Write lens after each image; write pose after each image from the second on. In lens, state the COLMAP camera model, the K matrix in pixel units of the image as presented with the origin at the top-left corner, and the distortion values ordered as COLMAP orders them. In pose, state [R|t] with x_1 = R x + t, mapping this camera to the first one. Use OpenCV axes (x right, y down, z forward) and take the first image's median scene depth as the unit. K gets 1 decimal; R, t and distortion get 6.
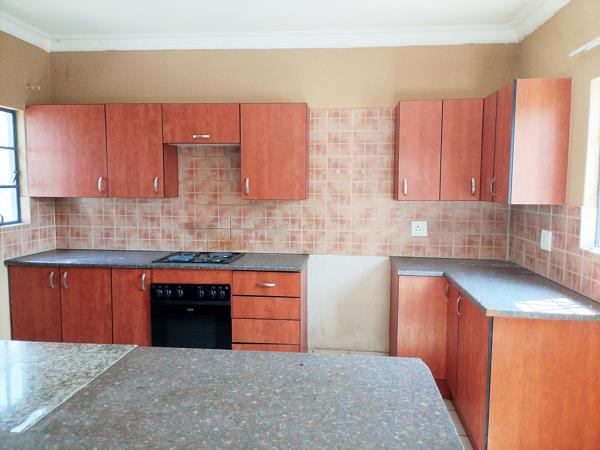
lens RADIAL K [[452.7, 0, 300.0], [0, 452.7, 225.0], [0, 0, 1]] dist [0.103868, -0.125459]
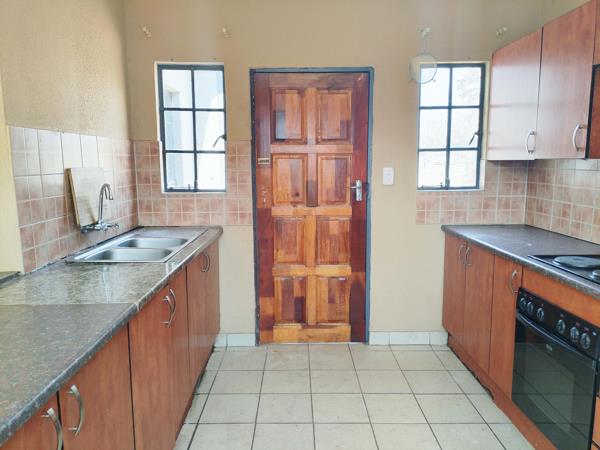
lens RADIAL K [[452.7, 0, 300.0], [0, 452.7, 225.0], [0, 0, 1]] dist [0.103868, -0.125459]
pose [[0.117124, 0.130438, -0.984514, 0.259592], [-0.081455, 0.989259, 0.121376, -0.015376], [0.989771, 0.065978, 0.126491, 0.535294]]
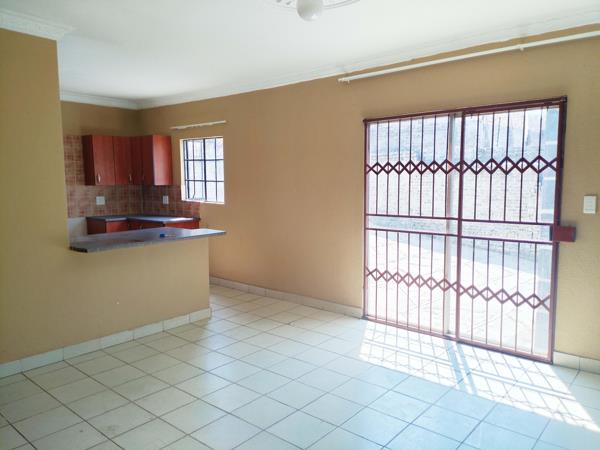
lens RADIAL K [[452.7, 0, 300.0], [0, 452.7, 225.0], [0, 0, 1]] dist [0.103868, -0.125459]
pose [[0.566943, -0.092200, 0.818581, -0.817623], [0.084846, 0.994967, 0.053303, 0.074803], [-0.819376, 0.039234, 0.571912, -0.745474]]
